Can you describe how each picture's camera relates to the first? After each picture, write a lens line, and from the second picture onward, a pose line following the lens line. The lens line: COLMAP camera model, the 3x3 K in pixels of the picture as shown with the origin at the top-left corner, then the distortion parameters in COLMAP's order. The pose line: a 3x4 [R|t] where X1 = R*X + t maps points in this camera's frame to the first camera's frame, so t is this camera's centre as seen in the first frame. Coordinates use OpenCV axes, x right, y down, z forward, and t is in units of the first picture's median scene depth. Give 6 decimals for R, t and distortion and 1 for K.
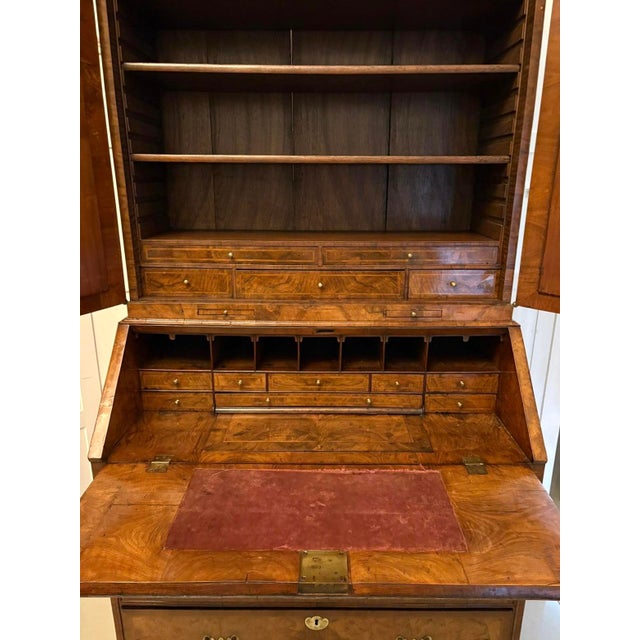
lens RADIAL K [[495.5, 0, 322.3], [0, 495.5, 327.4], [0, 0, 1]] dist [0.070604, -0.083419]
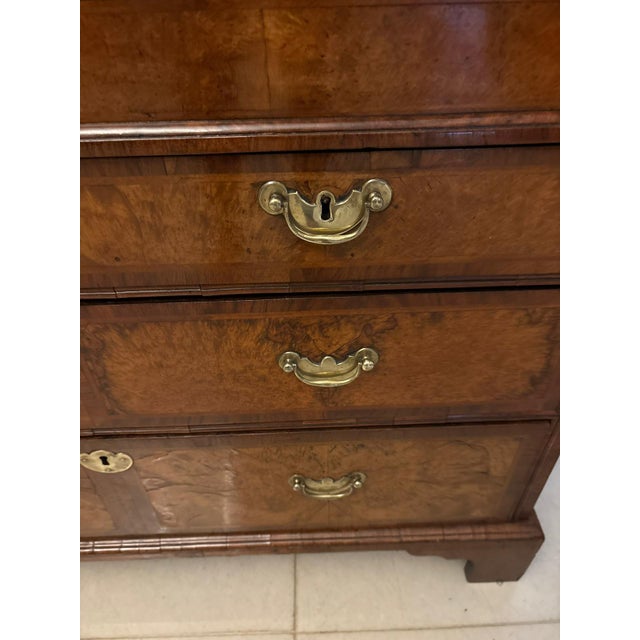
lens RADIAL K [[495.5, 0, 322.3], [0, 495.5, 327.4], [0, 0, 1]] dist [0.070604, -0.083419]
pose [[0.999274, -0.035683, 0.013324, 0.174266], [0.026735, 0.906246, 0.421904, 0.294034], [-0.027130, -0.421242, 0.906542, 0.632172]]
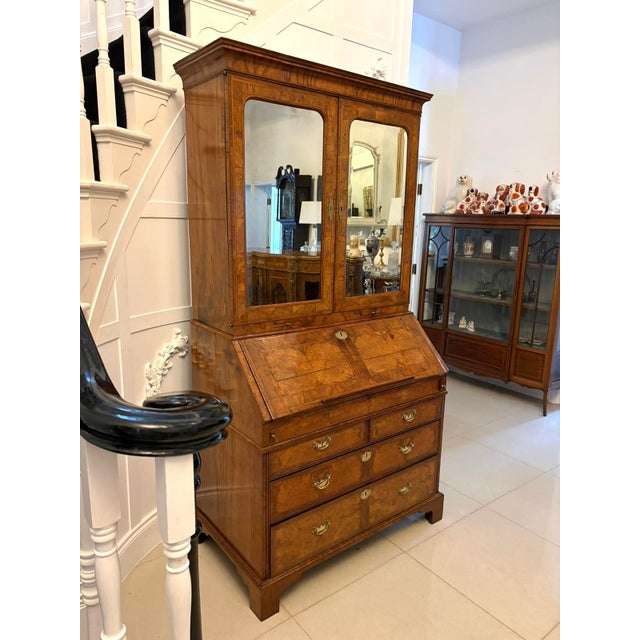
lens RADIAL K [[482.9, 0, 320.5], [0, 482.9, 324.0], [0, 0, 1]] dist [0.057566, -0.051695]
pose [[0.785369, -0.119413, 0.607401, -1.058864], [0.166555, 0.985797, -0.021550, 0.020355], [-0.596201, 0.118090, 0.794103, -0.299397]]
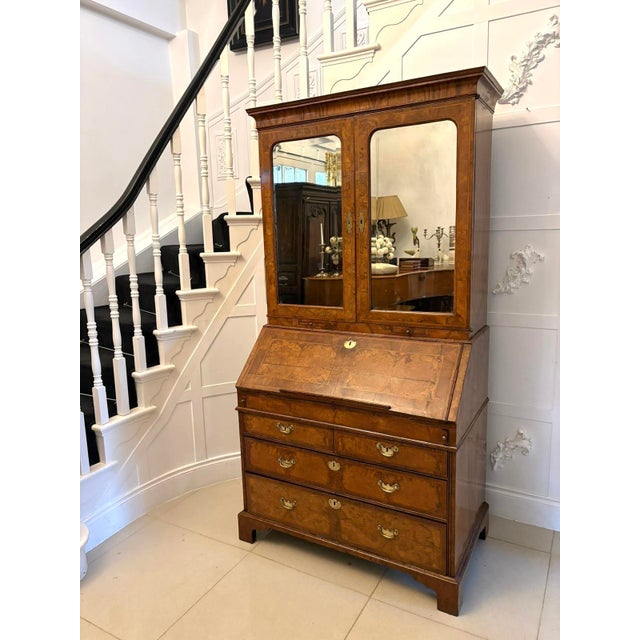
lens RADIAL K [[484.1, 0, 323.4], [0, 484.1, 321.1], [0, 0, 1]] dist [0.058691, -0.062376]
pose [[0.876927, 0.057063, -0.477224, 0.709121], [-0.109865, 0.990437, -0.083454, 0.104954], [0.467898, 0.125613, 0.874810, -0.561401]]
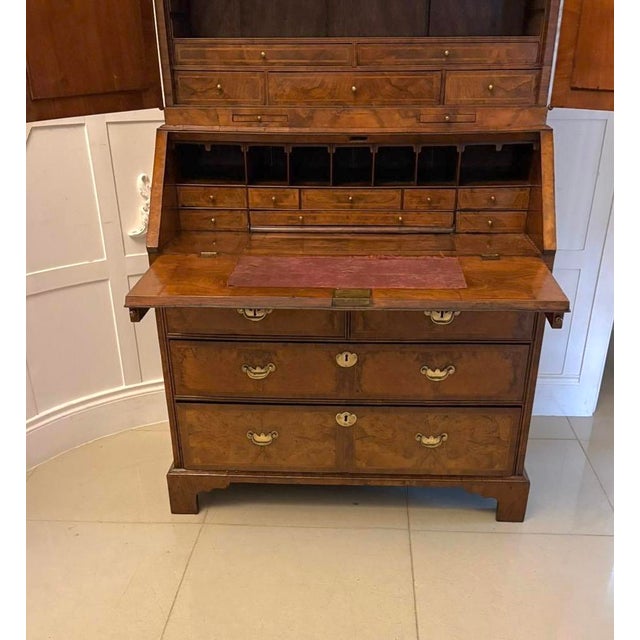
lens RADIAL K [[762.6, 0, 324.1], [0, 762.6, 507.1], [0, 0, 1]] dist [0.059174, -0.045802]
pose [[0.998840, 0.016448, -0.045251, 0.020097], [-0.004773, 0.969035, 0.246878, 0.348363], [0.047911, -0.246376, 0.967989, -0.708289]]
